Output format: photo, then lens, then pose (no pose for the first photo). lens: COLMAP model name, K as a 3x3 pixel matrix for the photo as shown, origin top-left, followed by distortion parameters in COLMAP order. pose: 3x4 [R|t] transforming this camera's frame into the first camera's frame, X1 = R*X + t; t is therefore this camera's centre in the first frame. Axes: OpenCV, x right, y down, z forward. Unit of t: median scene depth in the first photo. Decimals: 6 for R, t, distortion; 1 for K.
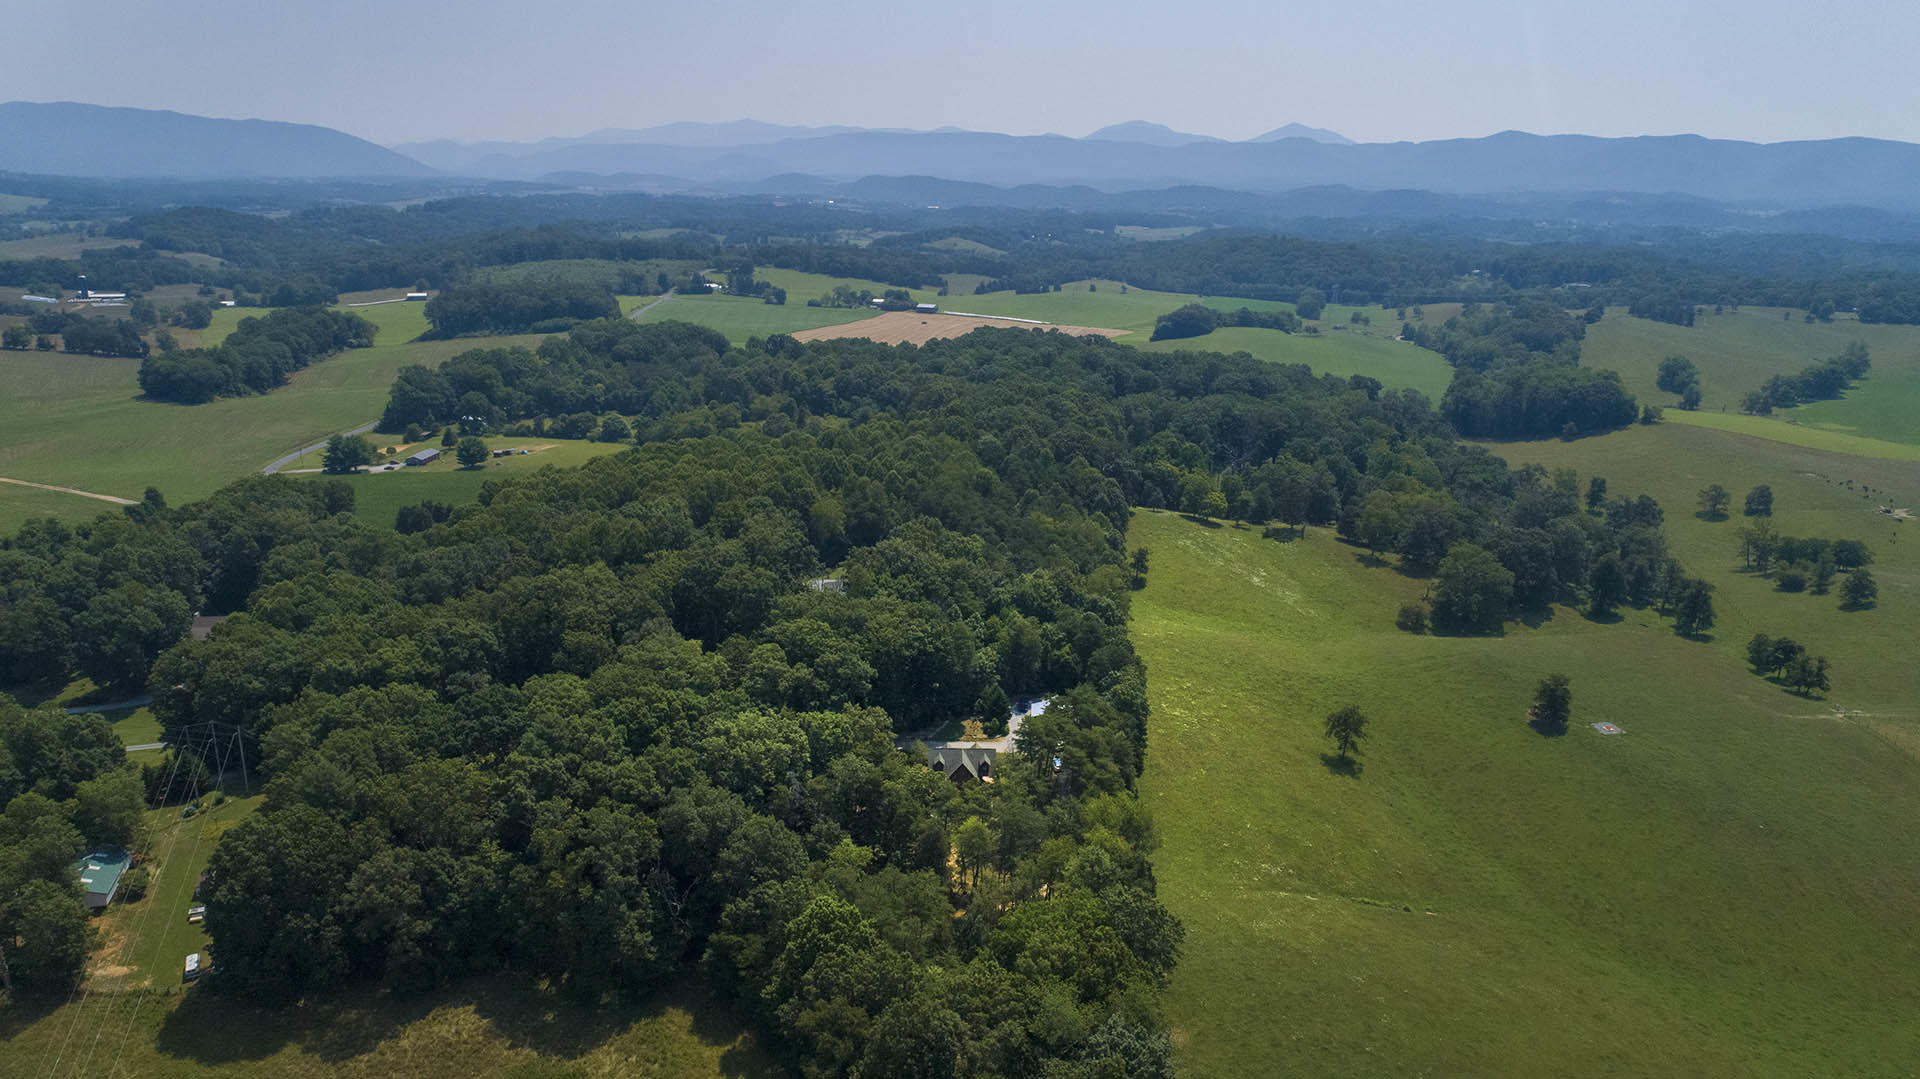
lens RADIAL K [[1296.4, 0, 960.0], [0, 1296.4, 539.5], [0, 0, 1]] dist [-0.006798, 0.001690]
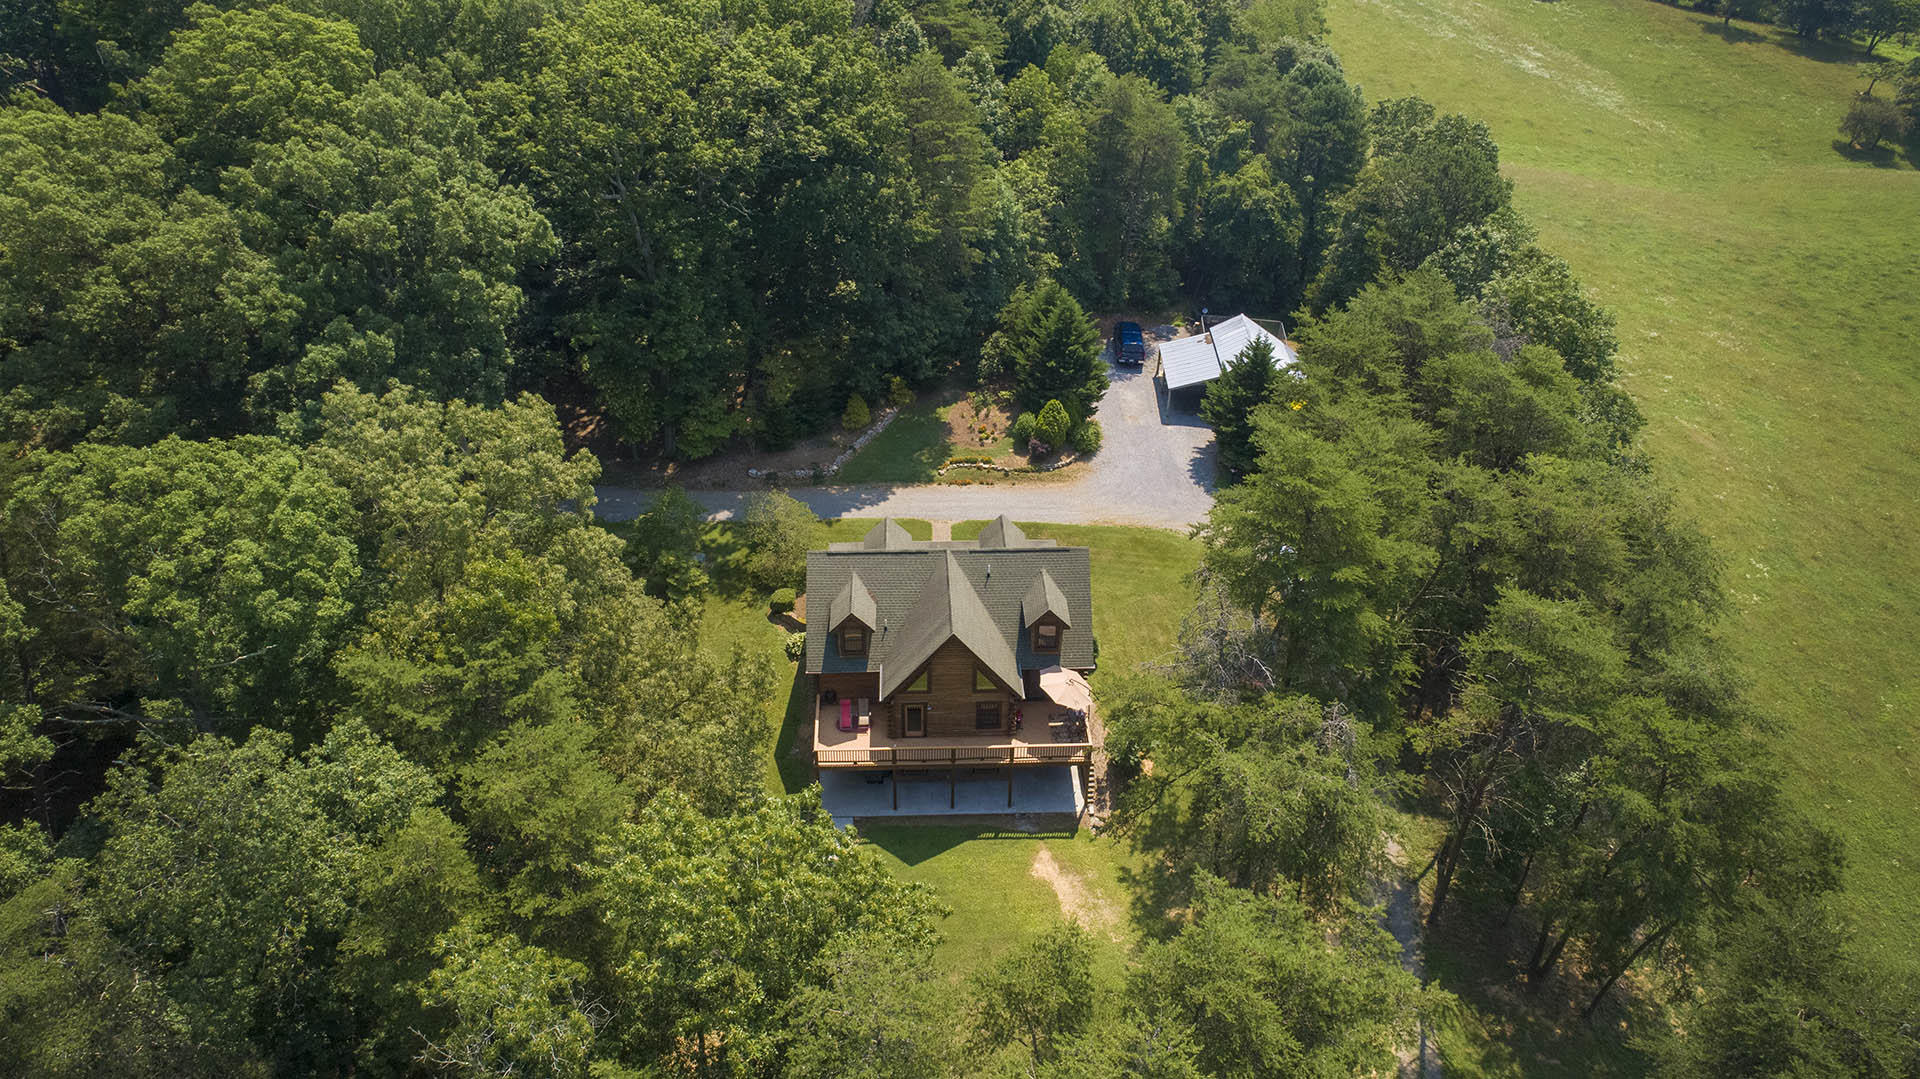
lens RADIAL K [[1296.4, 0, 960.0], [0, 1296.4, 539.5], [0, 0, 1]] dist [-0.006798, 0.001690]
pose [[0.999520, -0.022700, 0.021106, -0.000924], [0.015507, 0.955795, 0.293625, 0.077316], [-0.026838, -0.293157, 0.955688, 0.671680]]
